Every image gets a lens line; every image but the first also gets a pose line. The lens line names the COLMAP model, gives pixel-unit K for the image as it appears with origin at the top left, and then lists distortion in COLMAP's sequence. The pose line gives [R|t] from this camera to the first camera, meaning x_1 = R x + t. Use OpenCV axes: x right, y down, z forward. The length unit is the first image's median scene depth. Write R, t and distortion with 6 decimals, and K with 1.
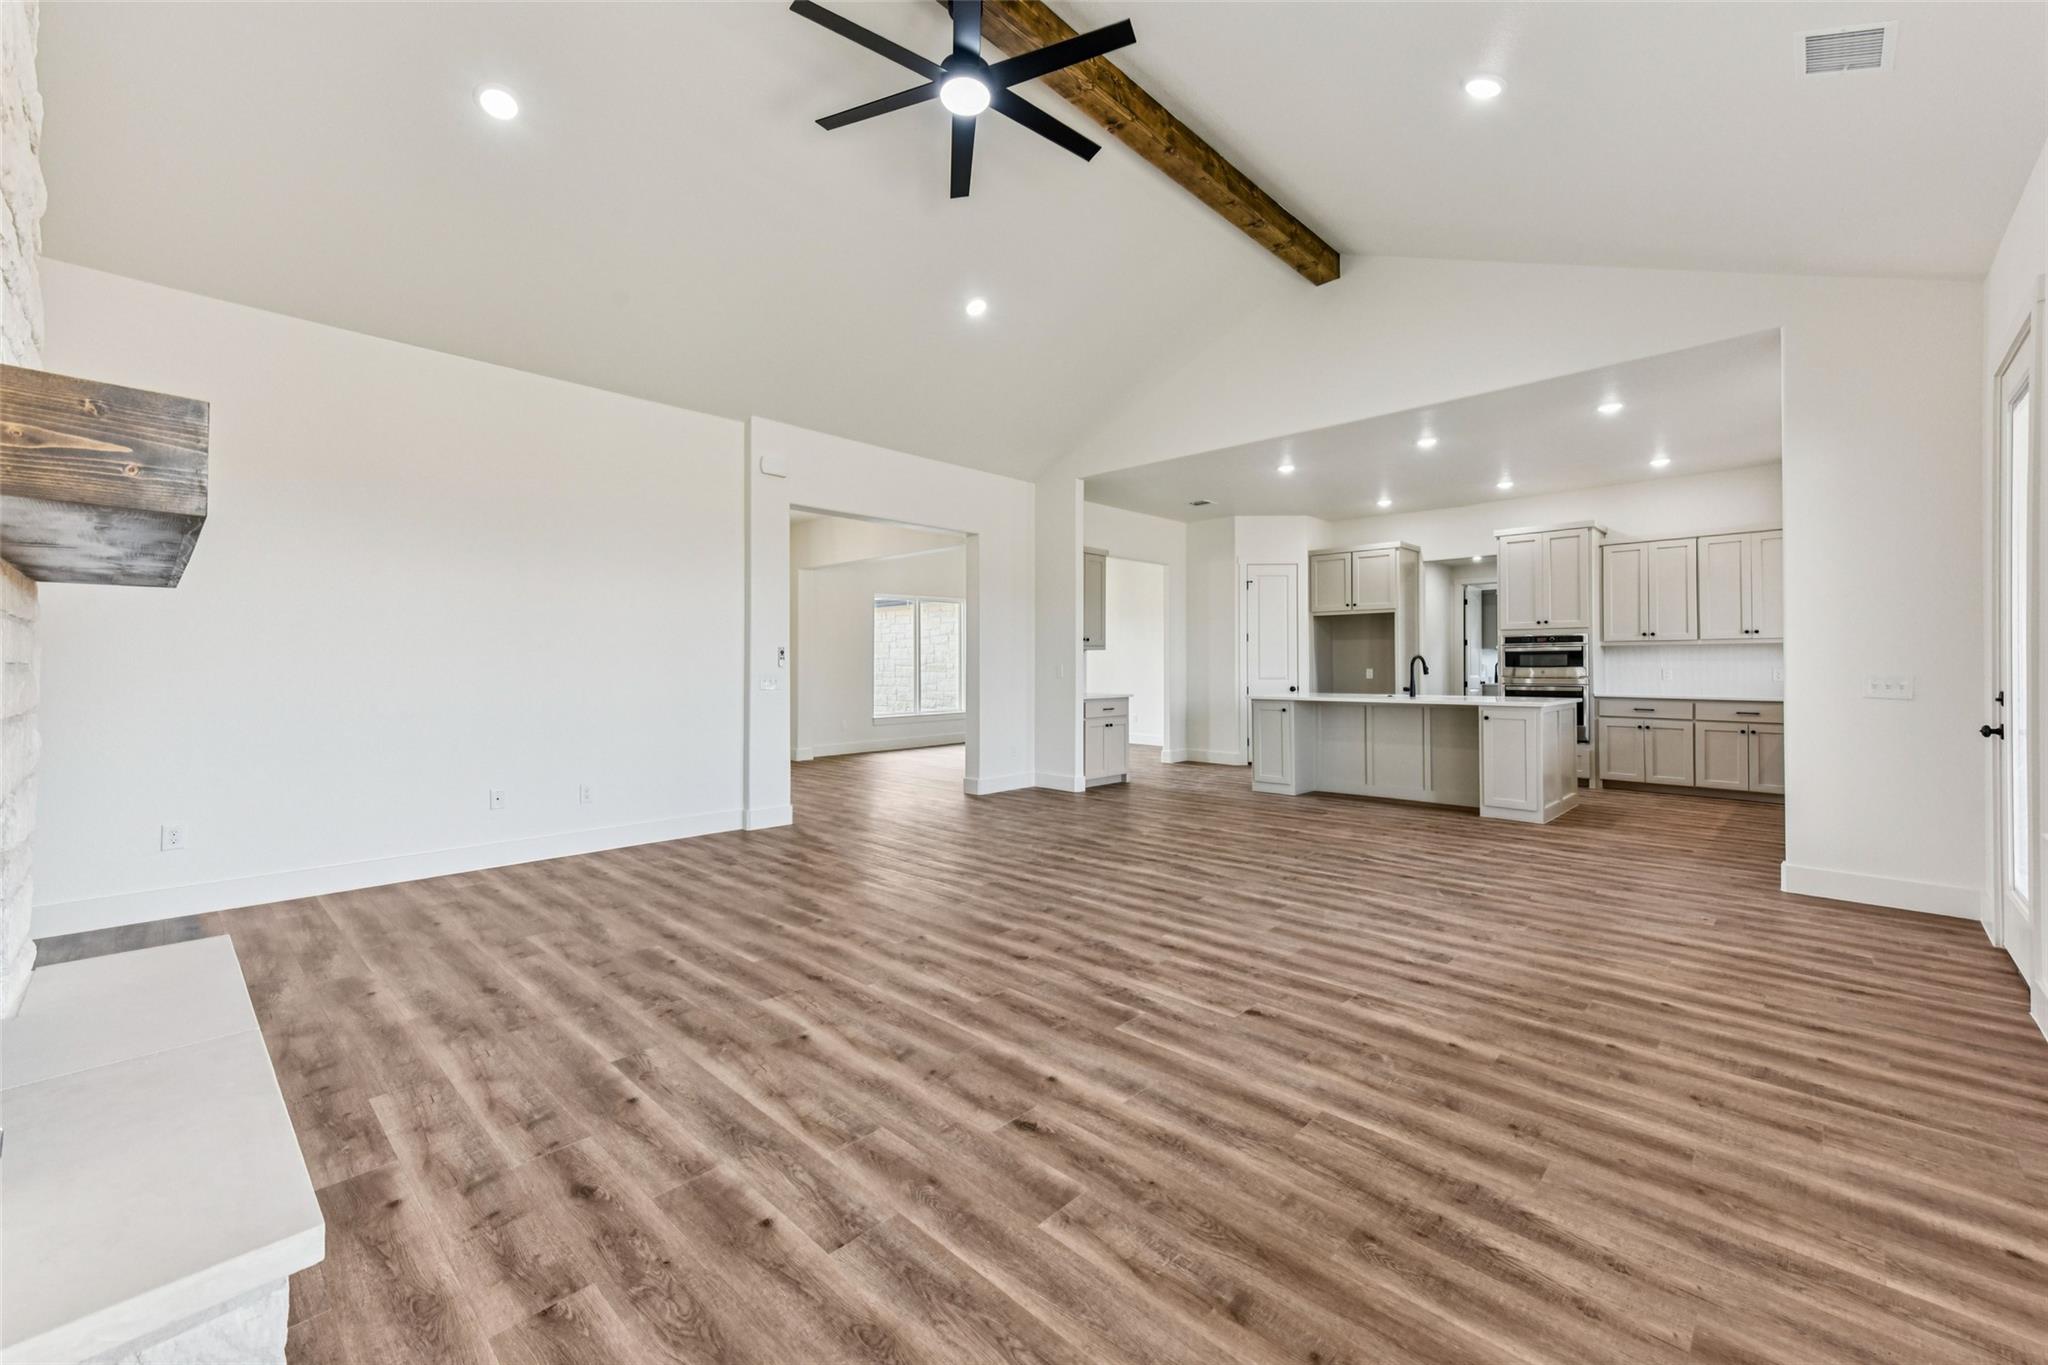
lens RADIAL K [[818.7, 0, 1023.2], [0, 818.7, 661.7], [0, 0, 1]] dist [0.031416, -0.000044]
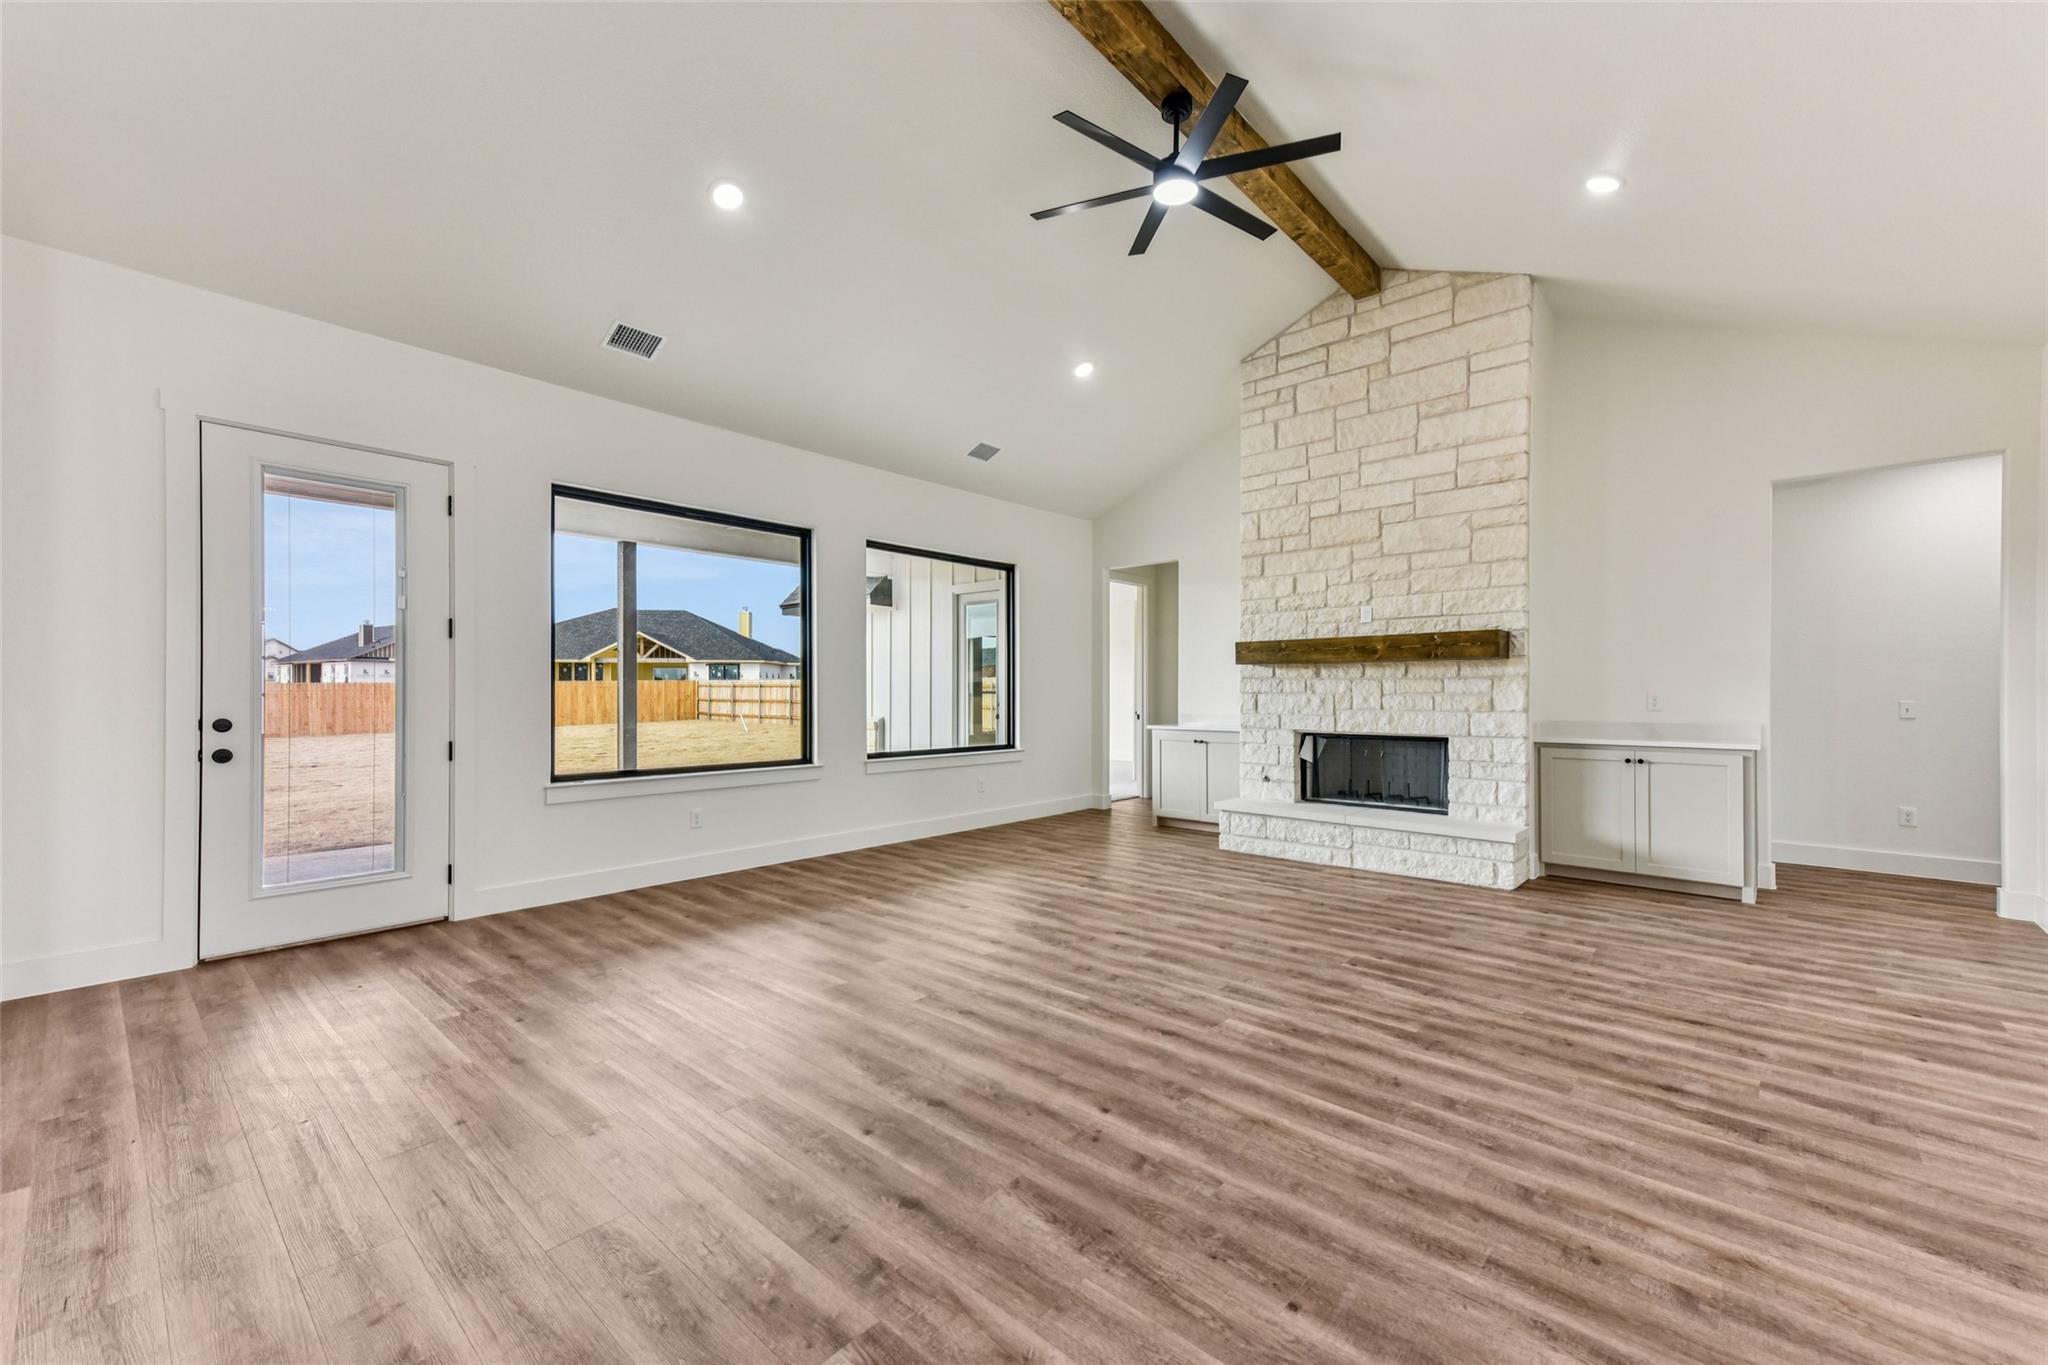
lens RADIAL K [[818.7, 0, 1039.3], [0, 818.7, 691.8], [0, 0, 1]] dist [0.031416, -0.000044]
pose [[-0.998652, 0.002074, -0.051859, 0.083681], [0.002387, 0.999979, -0.005975, 0.003958], [0.051845, -0.006090, -0.998637, 1.020382]]
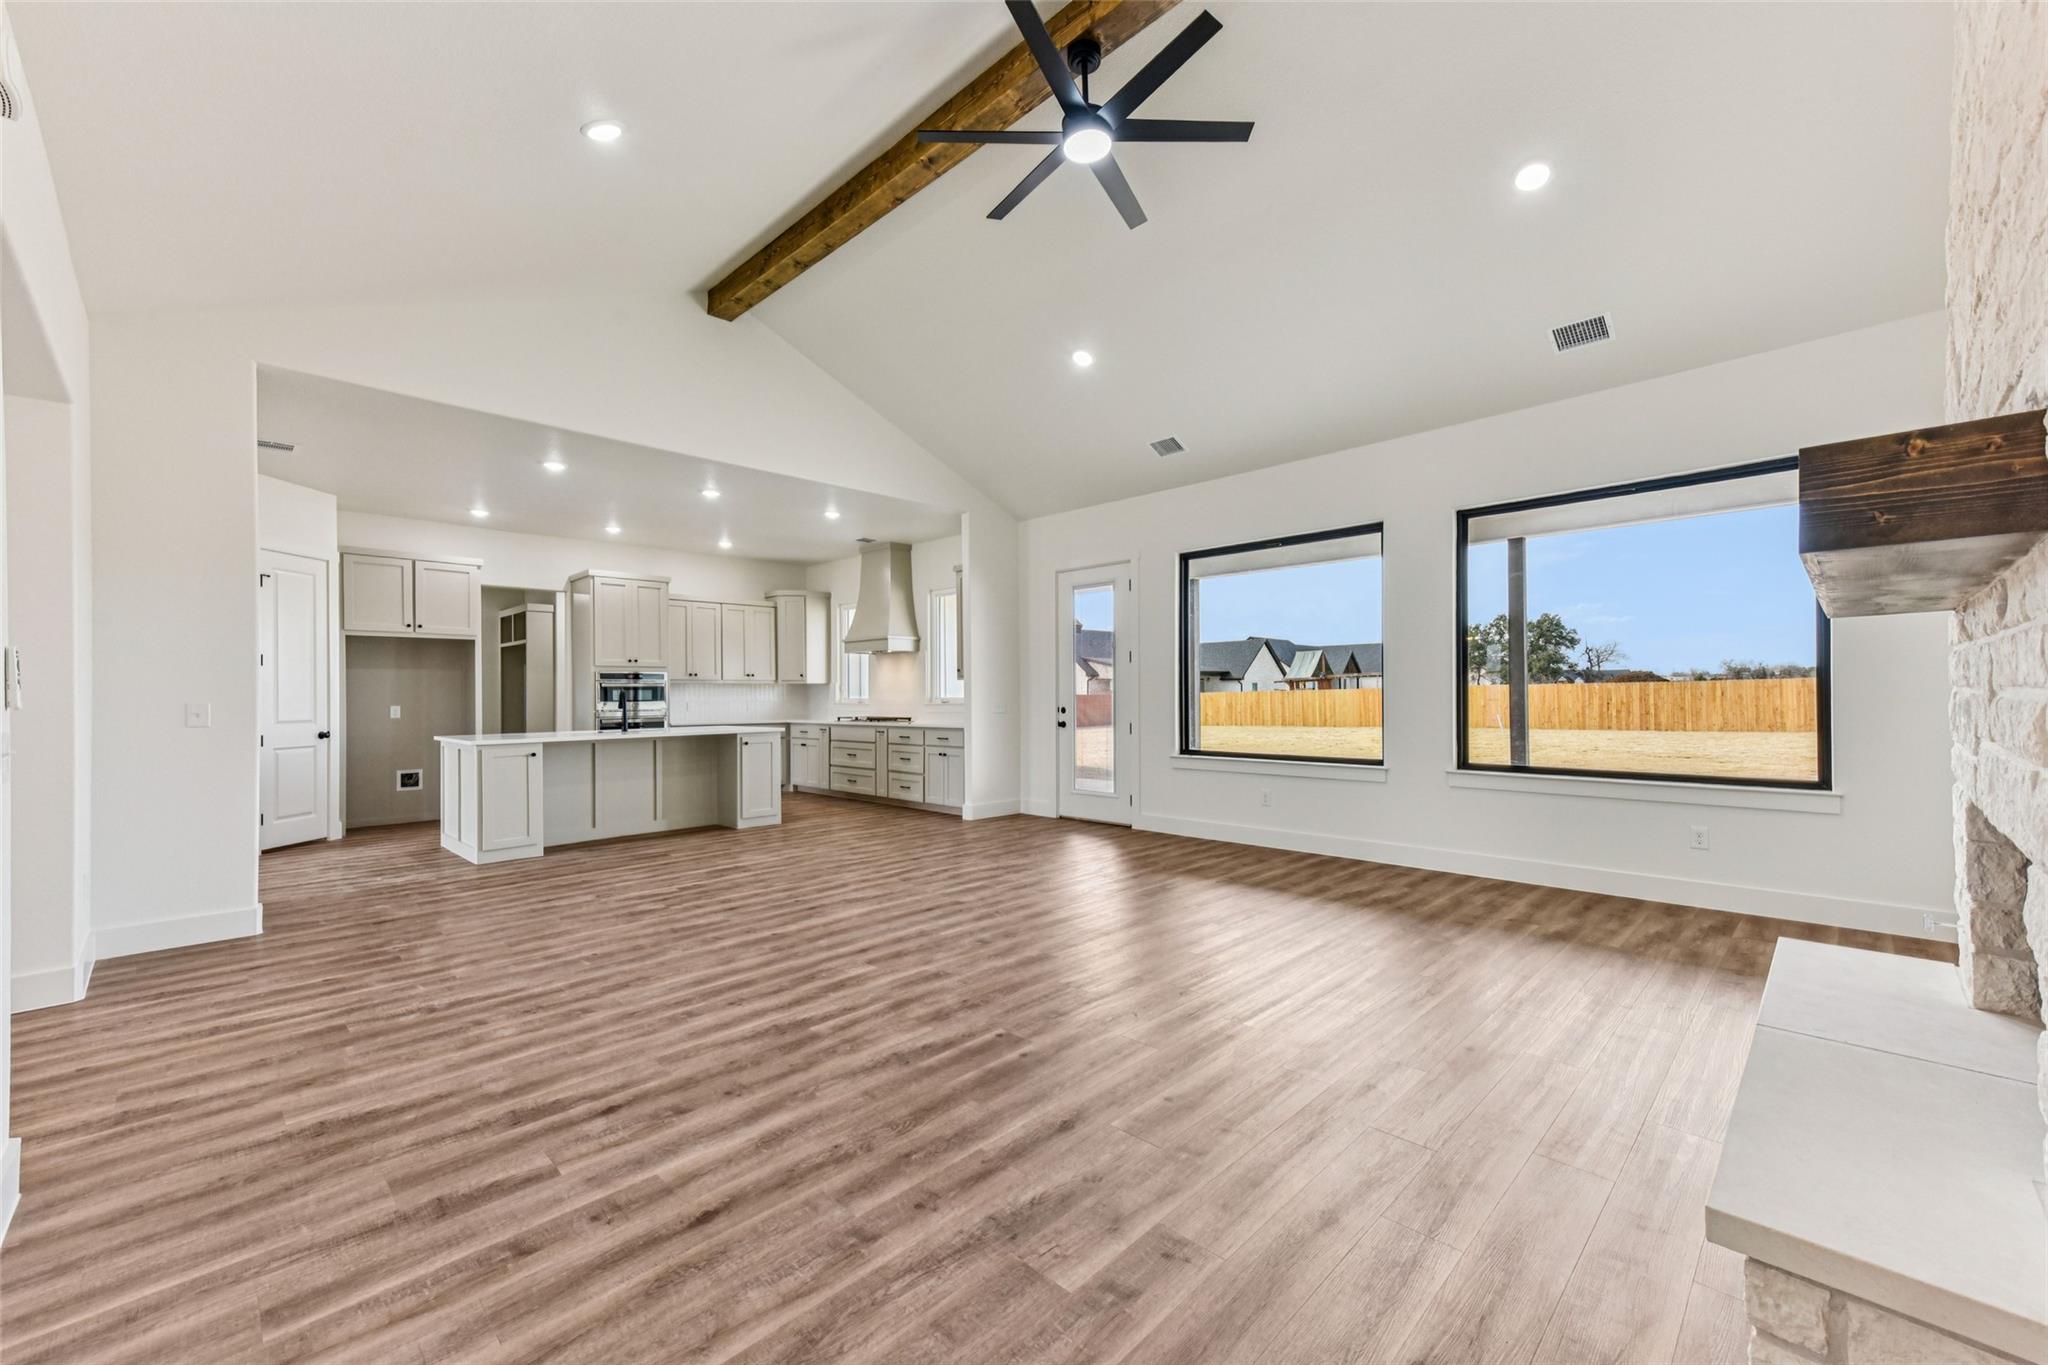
lens RADIAL K [[818.7, 0, 1039.1], [0, 818.7, 691.5], [0, 0, 1]] dist [0.031416, -0.000044]
pose [[0.001521, 0.005158, 0.999986, -0.531377], [0.005454, 0.999972, -0.005166, 0.002294], [-0.999984, 0.005462, 0.001492, 0.510367]]
